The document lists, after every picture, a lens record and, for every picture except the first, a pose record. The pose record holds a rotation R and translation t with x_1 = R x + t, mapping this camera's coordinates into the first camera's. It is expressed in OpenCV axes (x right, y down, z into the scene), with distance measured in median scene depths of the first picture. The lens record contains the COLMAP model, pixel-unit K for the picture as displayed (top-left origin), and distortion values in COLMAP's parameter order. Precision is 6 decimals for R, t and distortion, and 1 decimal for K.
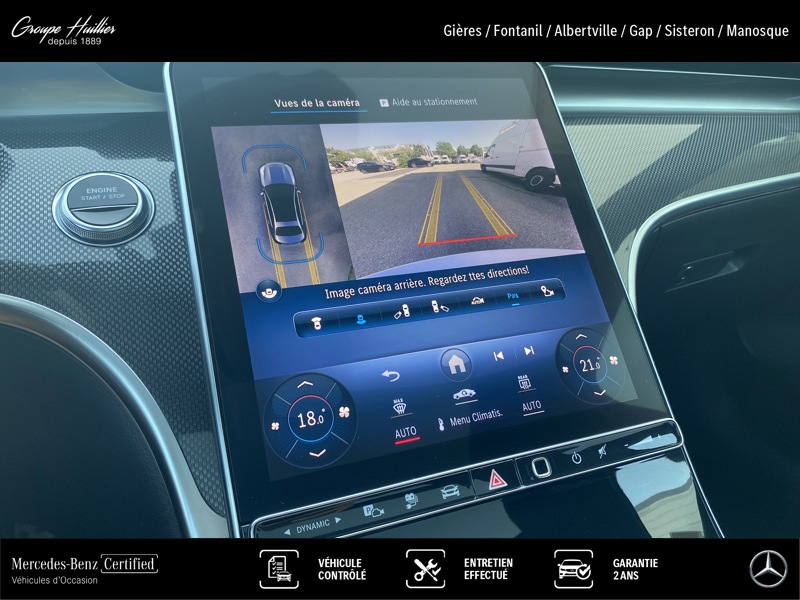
lens RADIAL K [[606.8, 0, 394.8], [0, 606.8, 295.9], [0, 0, 1]] dist [0.002264, -0.006890]
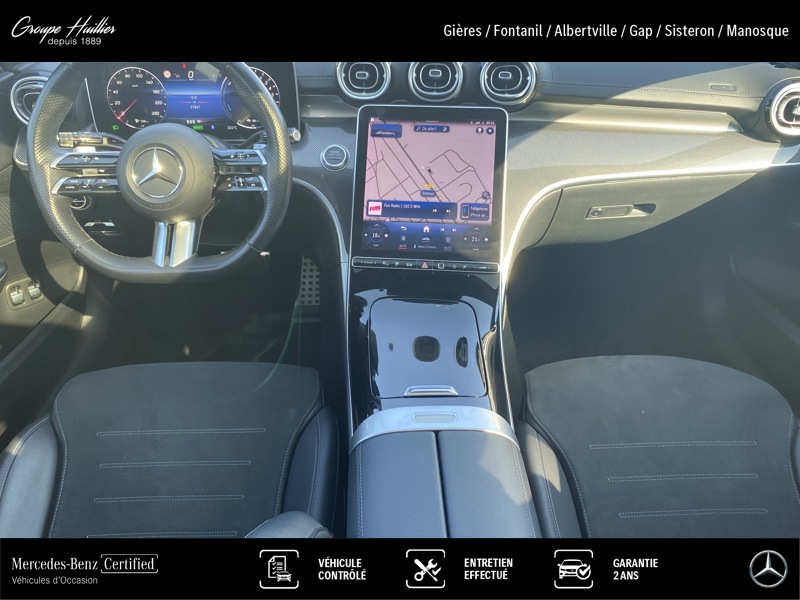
lens RADIAL K [[607.2, 0, 396.4], [0, 607.2, 296.0], [0, 0, 1]] dist [-0.003042, -0.000053]
pose [[0.891060, 0.247964, -0.380166, 1.226698], [-0.142839, 0.948221, 0.283681, -0.418763], [0.430823, -0.198474, 0.880340, -1.847034]]
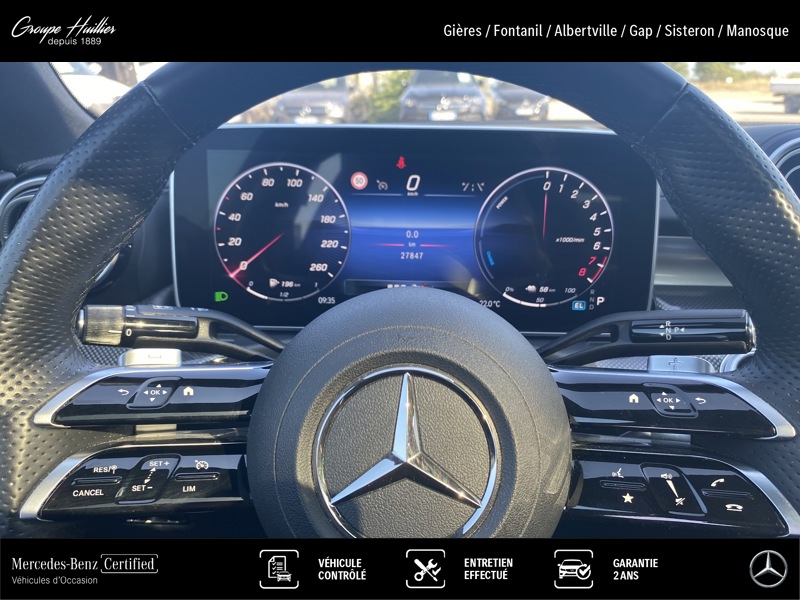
lens RADIAL K [[603.7, 0, 391.2], [0, 603.7, 294.4], [0, 0, 1]] dist [-0.004418, -0.005934]
pose [[0.867045, 0.150119, -0.475076, -0.598115], [-0.165201, 0.986208, 0.010127, -0.219743], [0.470044, 0.069702, 0.879887, -0.477046]]
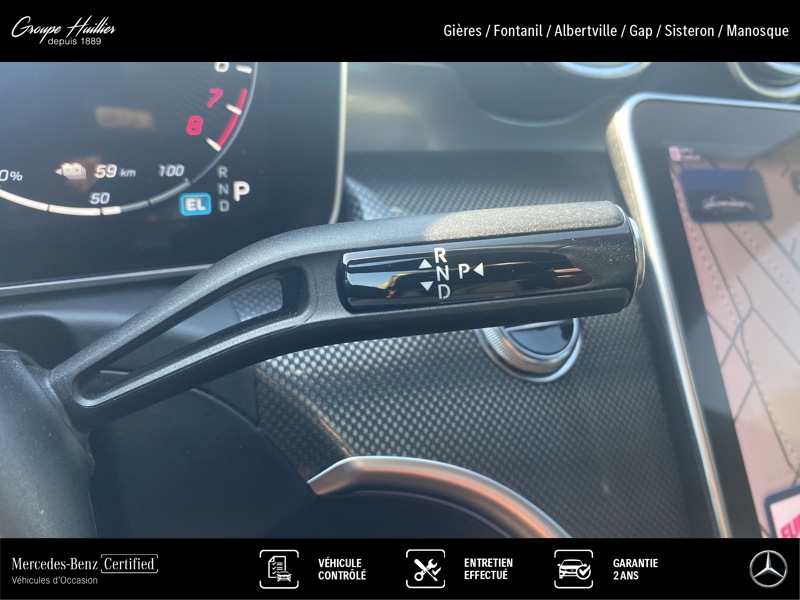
lens RADIAL K [[640.2, 0, 398.8], [0, 640.2, 300.7], [0, 0, 1]] dist [-0.039171, -0.002279]
pose [[0.991672, 0.083340, 0.098190, -0.731889], [-0.094929, 0.988229, 0.119964, -0.252782], [-0.087036, -0.128286, 0.987911, 0.288496]]
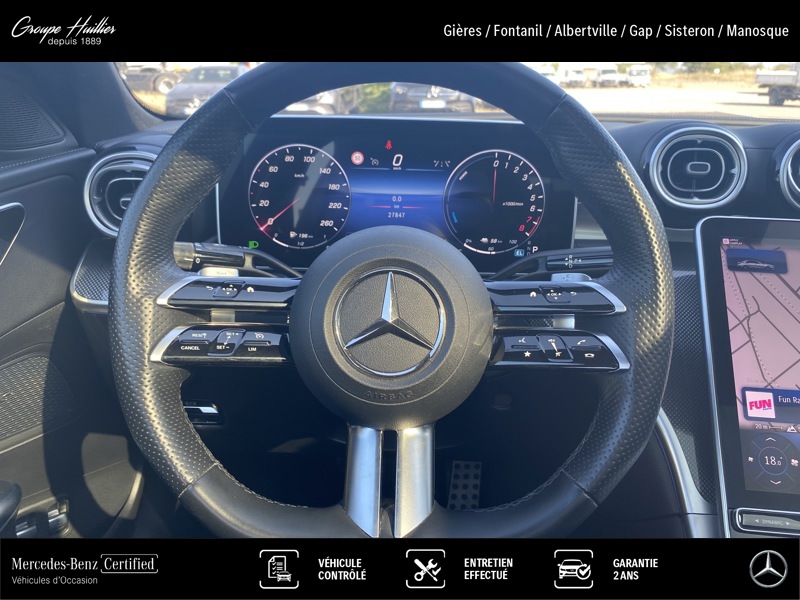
lens RADIAL K [[598.9, 0, 398.7], [0, 598.9, 301.0], [0, 0, 1]] dist [0.006687, -0.006176]
pose [[0.880080, 0.168066, -0.444087, -0.354195], [-0.169858, 0.984808, 0.036084, -0.106590], [0.443405, 0.043675, 0.895257, -0.886222]]
